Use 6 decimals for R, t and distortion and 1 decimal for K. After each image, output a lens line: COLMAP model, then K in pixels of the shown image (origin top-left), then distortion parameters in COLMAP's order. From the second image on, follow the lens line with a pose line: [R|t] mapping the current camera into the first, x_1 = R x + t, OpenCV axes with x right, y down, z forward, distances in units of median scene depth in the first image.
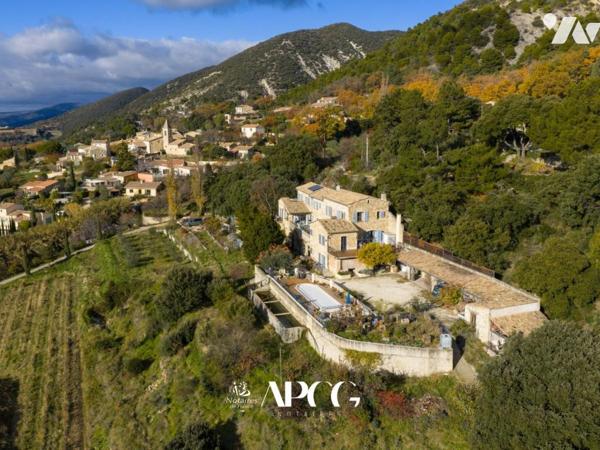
lens RADIAL K [[555.8, 0, 300.0], [0, 555.8, 225.0], [0, 0, 1]] dist [0.007175, -0.002578]
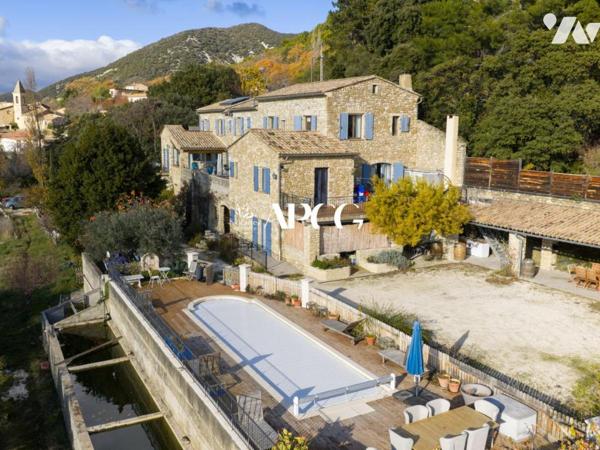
lens RADIAL K [[575.8, 0, 300.0], [0, 575.8, 225.0], [0, 0, 1]] dist [0.006813, 0.004620]
pose [[0.987908, -0.015162, 0.154301, 0.004498], [0.019544, 0.999446, -0.026925, 0.068403], [-0.153807, 0.029616, 0.987657, 0.612908]]
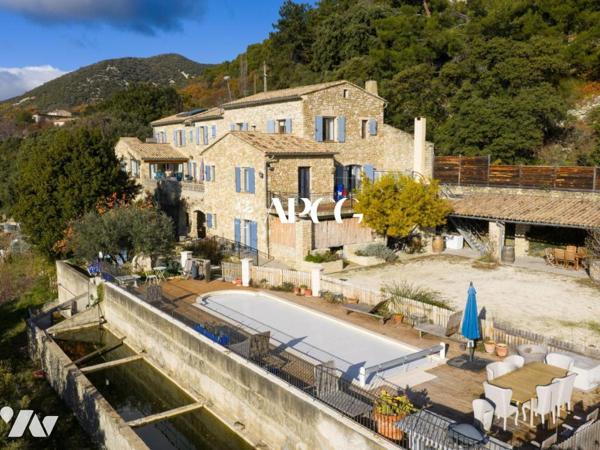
lens RADIAL K [[555.8, 0, 300.0], [0, 555.8, 225.0], [0, 0, 1]] dist [0.007175, -0.002578]
pose [[0.956491, -0.039323, 0.289098, -0.034976], [0.059733, 0.996280, -0.062114, 0.082900], [-0.285580, 0.076680, 0.955282, 0.631323]]
